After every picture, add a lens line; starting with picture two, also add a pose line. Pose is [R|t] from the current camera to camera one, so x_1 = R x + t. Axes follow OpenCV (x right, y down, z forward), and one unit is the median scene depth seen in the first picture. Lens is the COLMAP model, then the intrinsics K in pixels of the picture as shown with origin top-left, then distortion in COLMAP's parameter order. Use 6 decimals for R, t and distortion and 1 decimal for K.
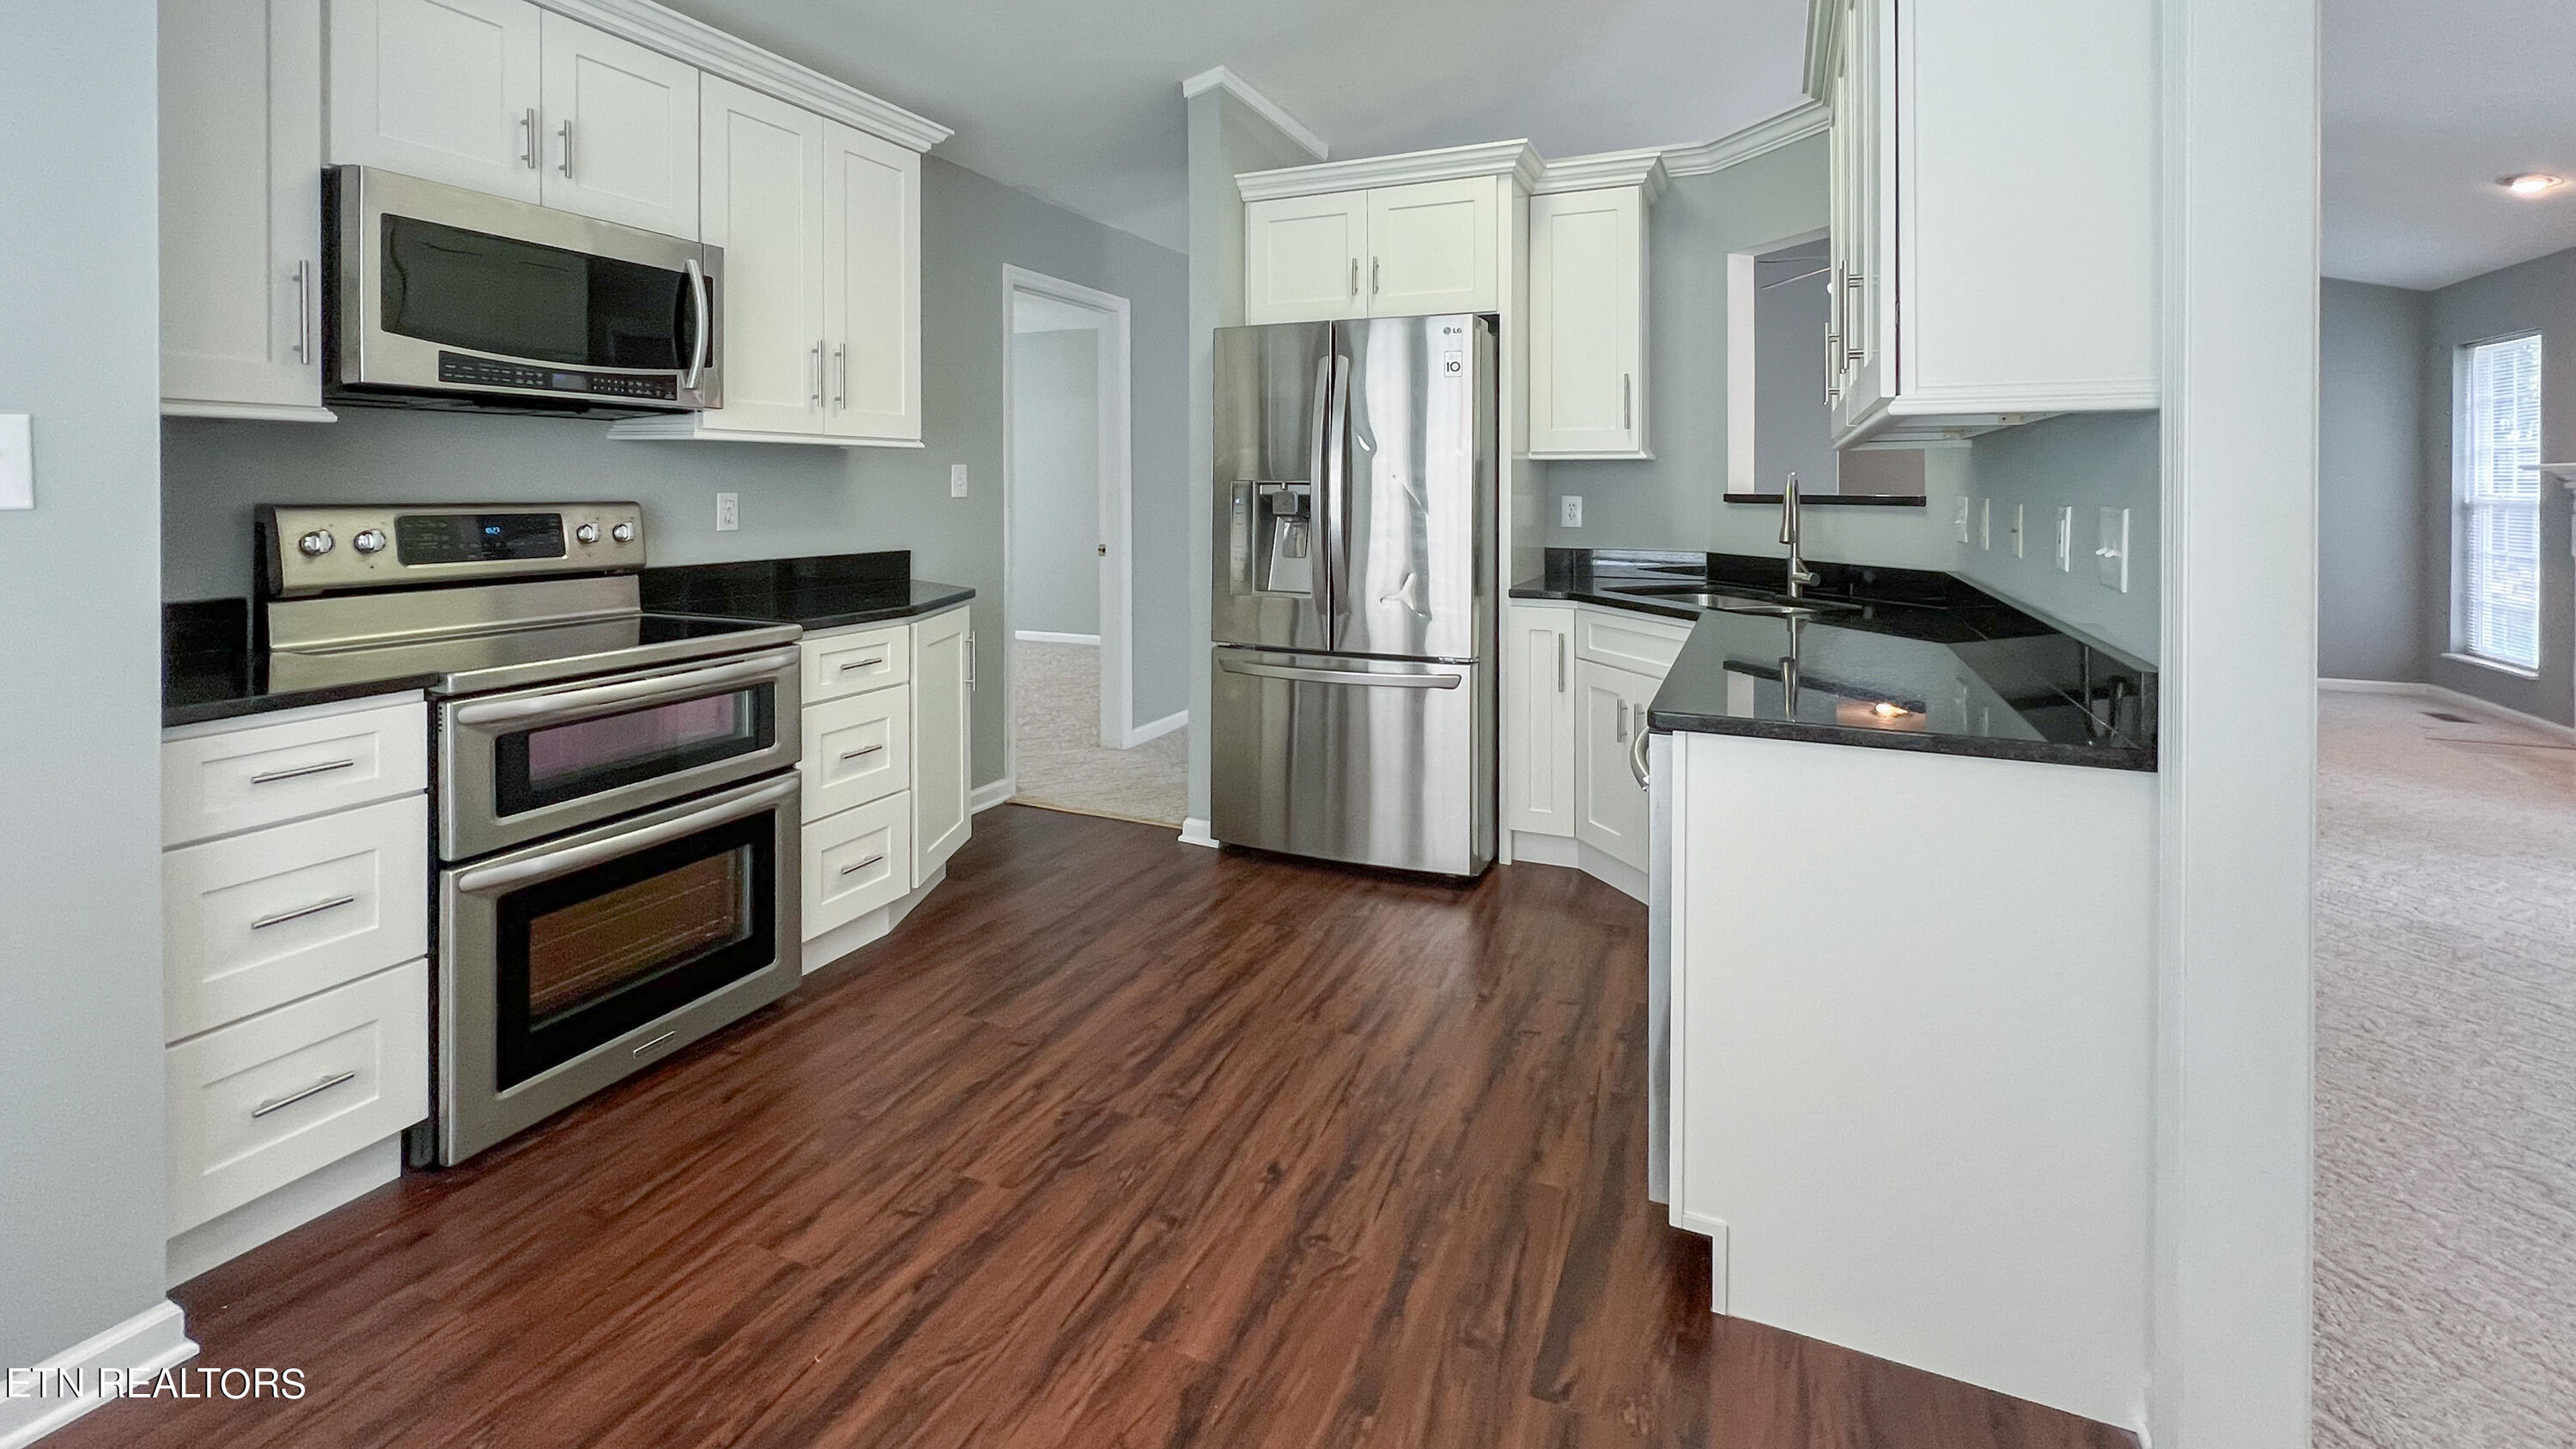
lens RADIAL K [[1087.0, 0, 1295.4], [0, 1087.0, 490.8], [0, 0, 1]] dist [-0.000078, 0.000241]
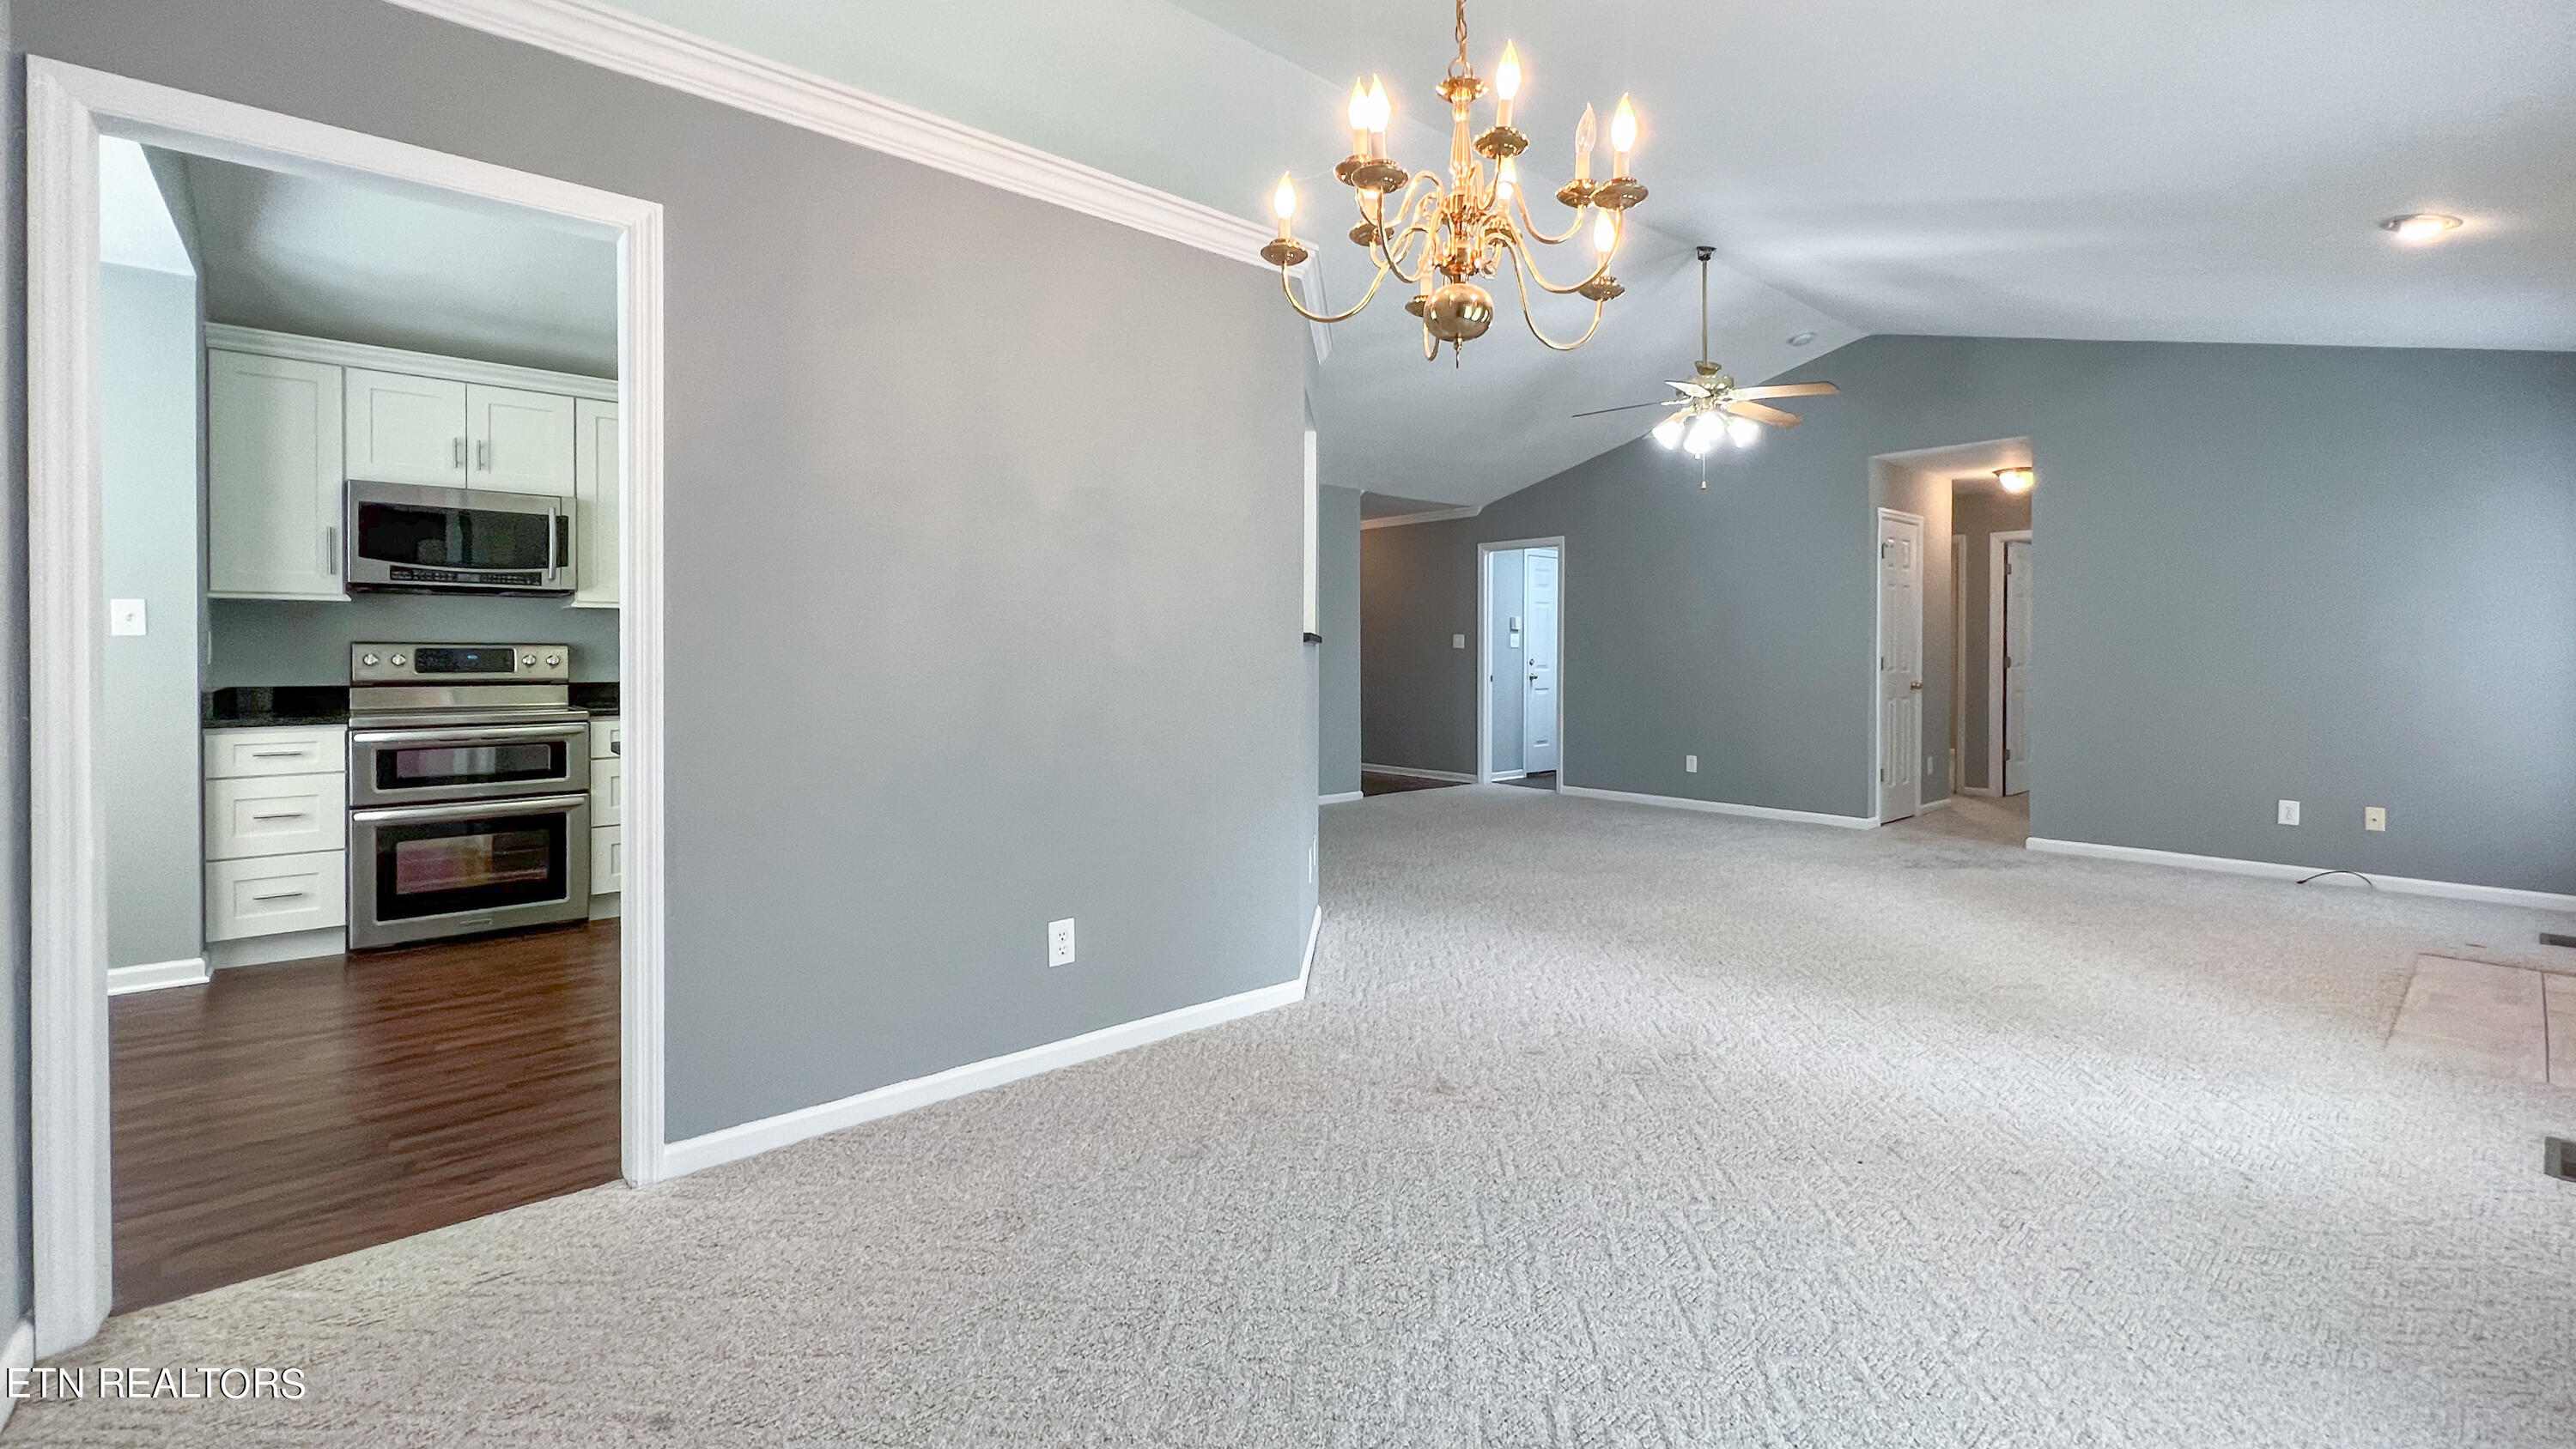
lens RADIAL K [[1065.8, 0, 1312.0], [0, 1065.8, 661.9], [0, 0, 1]] dist [-0.000828, -0.000243]
pose [[0.902358, -0.005900, -0.430947, 1.515550], [0.003932, 0.999977, -0.005455, 0.065654], [0.430969, 0.003228, 0.902361, -0.058067]]
